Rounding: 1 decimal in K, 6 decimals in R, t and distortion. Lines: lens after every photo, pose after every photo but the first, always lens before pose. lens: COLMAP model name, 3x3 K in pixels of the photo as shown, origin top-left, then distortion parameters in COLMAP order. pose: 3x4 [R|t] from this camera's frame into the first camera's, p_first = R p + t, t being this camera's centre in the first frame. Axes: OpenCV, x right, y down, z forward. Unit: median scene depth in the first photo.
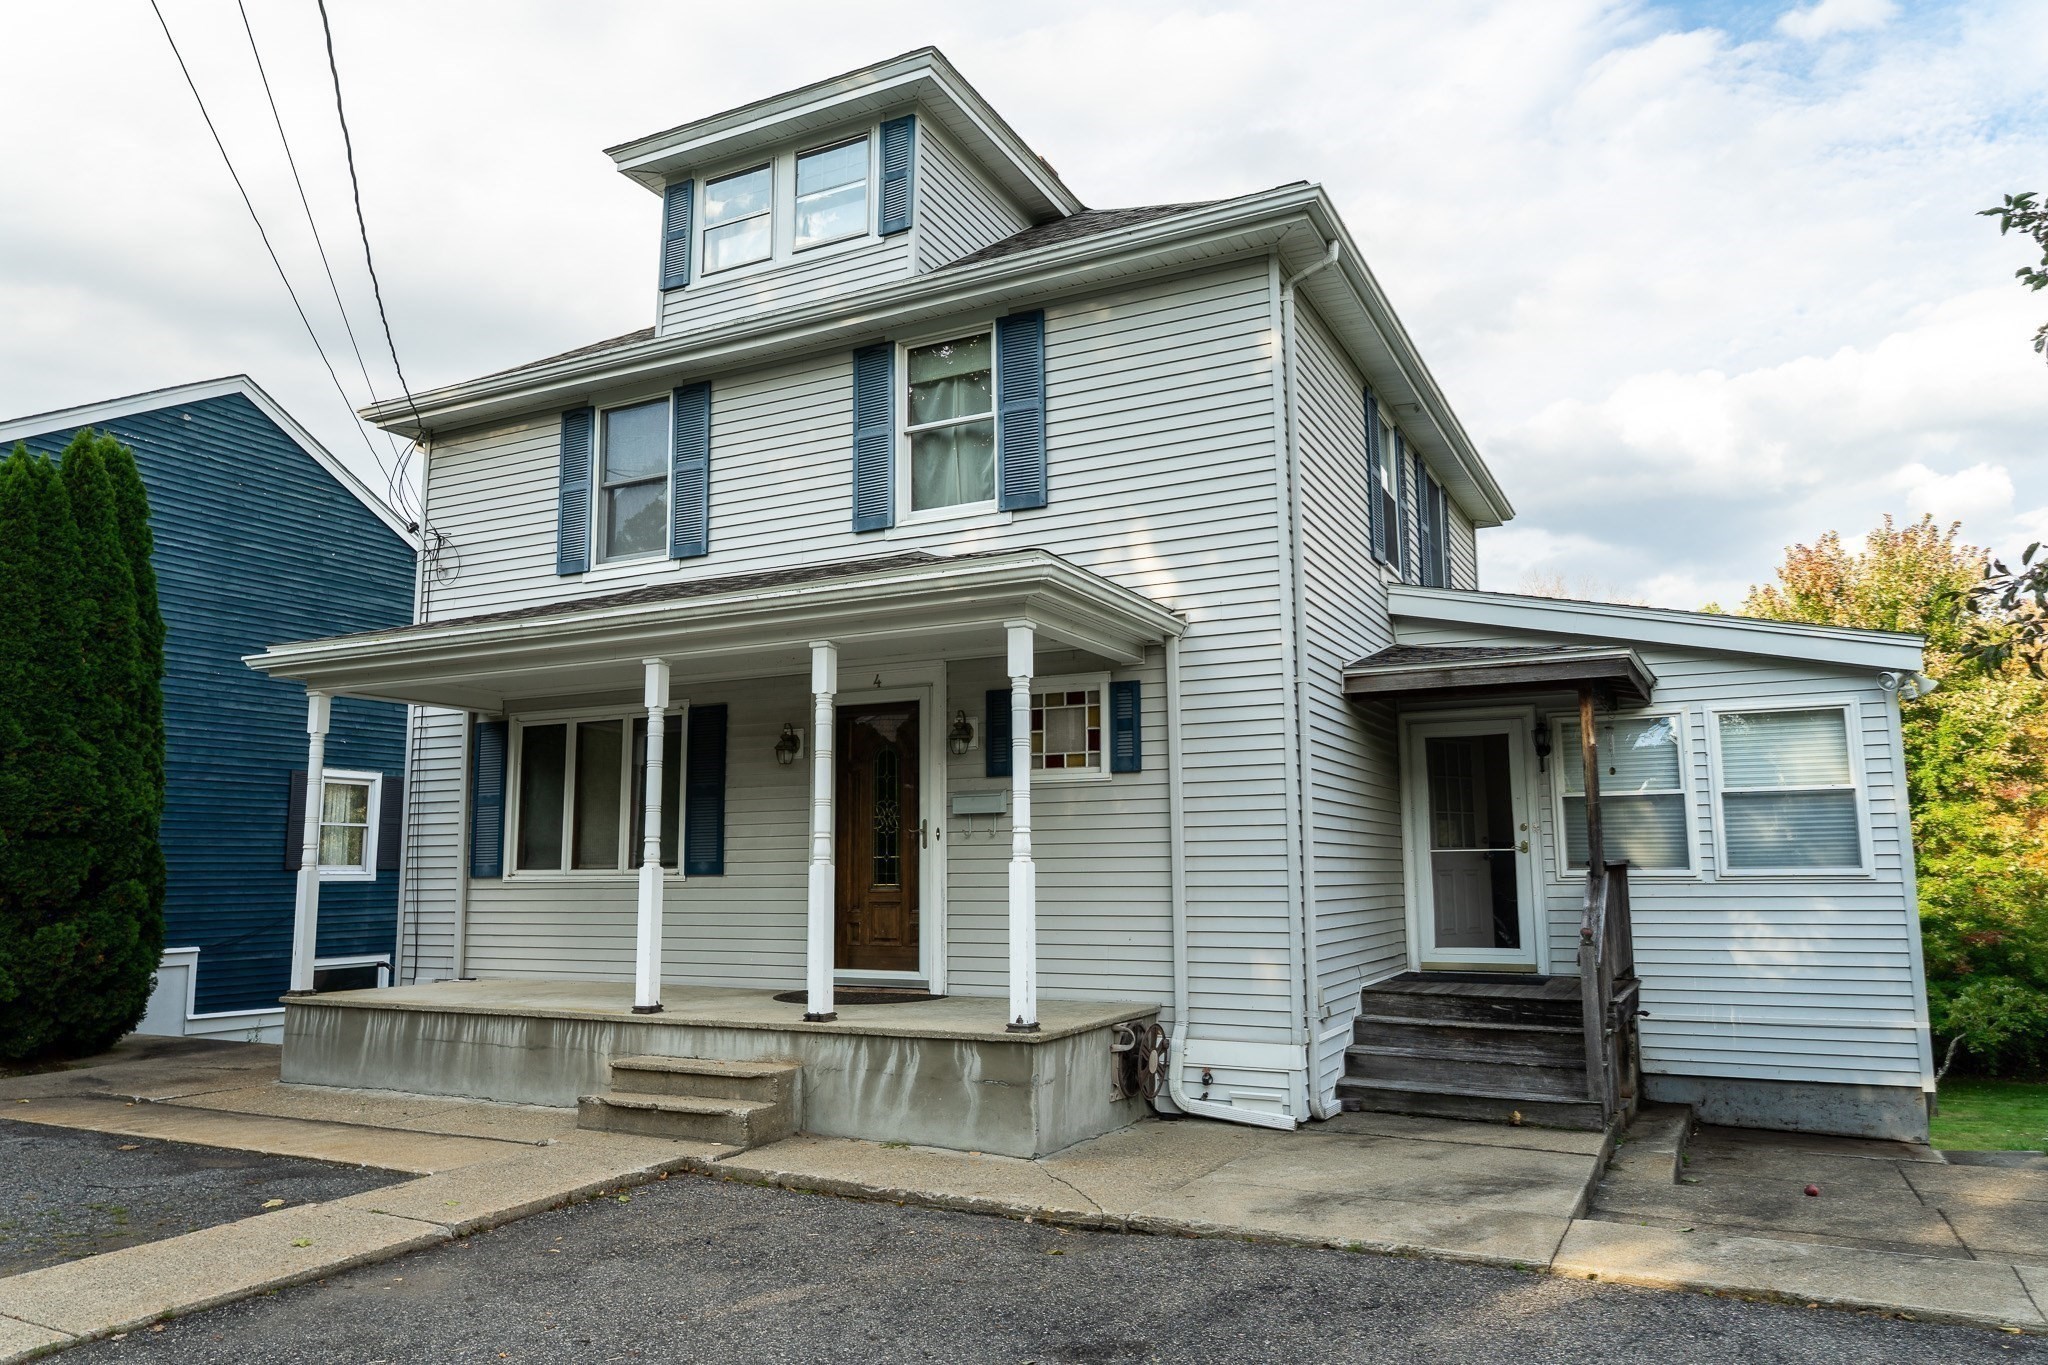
lens RADIAL K [[1379.5, 0, 1024.0], [0, 1379.5, 682.5], [0, 0, 1]] dist [-0.008649, -0.001616]
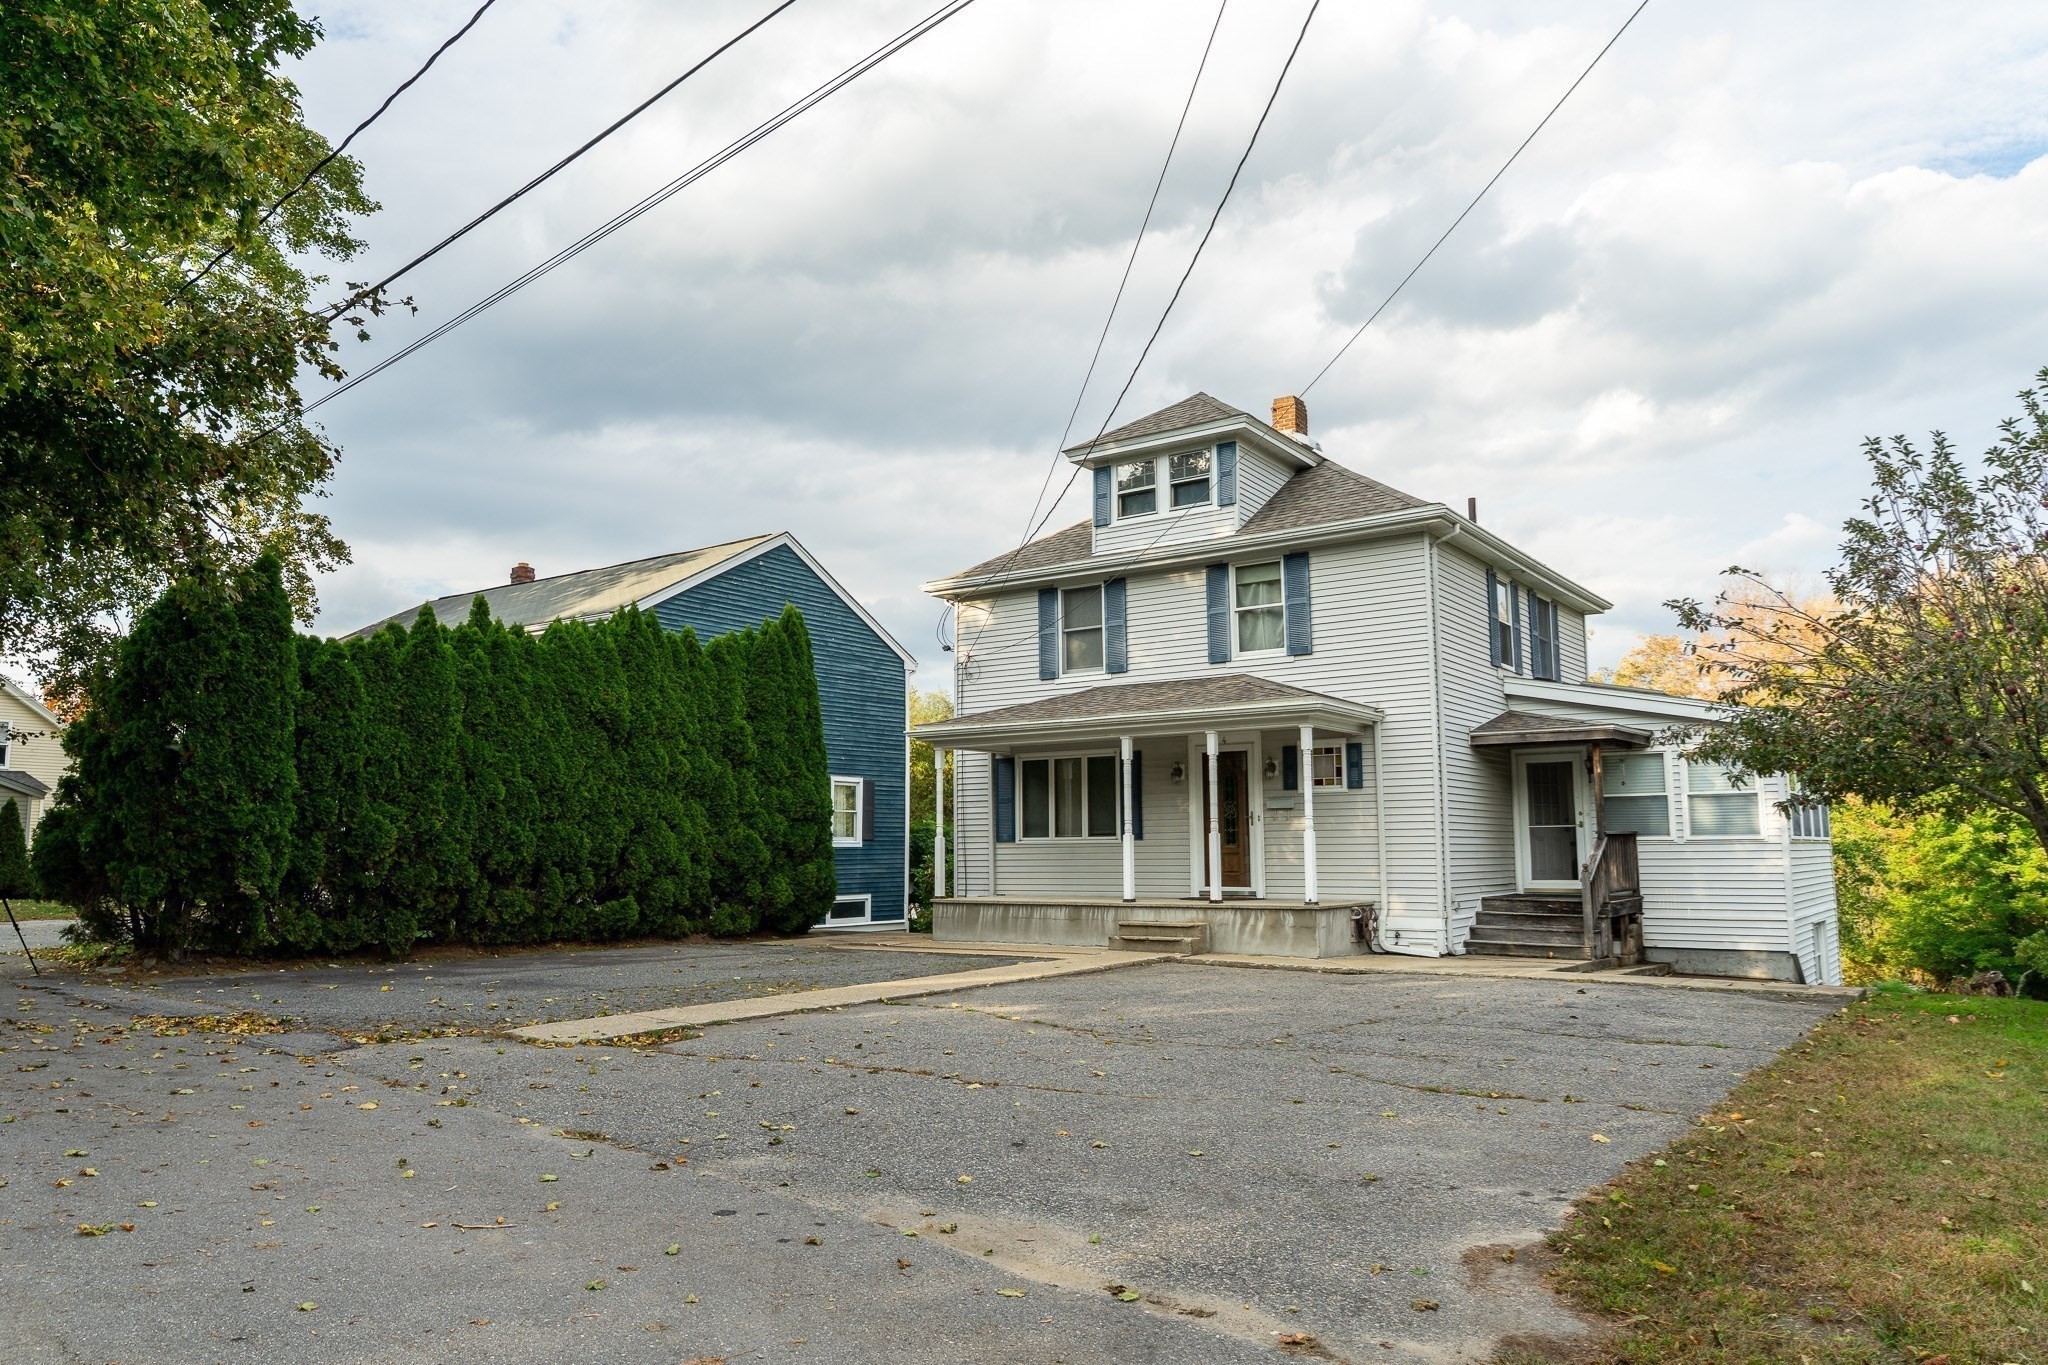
lens RADIAL K [[1403.0, 0, 1024.0], [0, 1403.0, 682.5], [0, 0, 1]] dist [0.001799, 0.000807]
pose [[0.987915, -0.017778, -0.153973, -0.081915], [0.020659, 0.999640, 0.017126, -0.127959], [0.153614, -0.020100, 0.987927, -1.049122]]
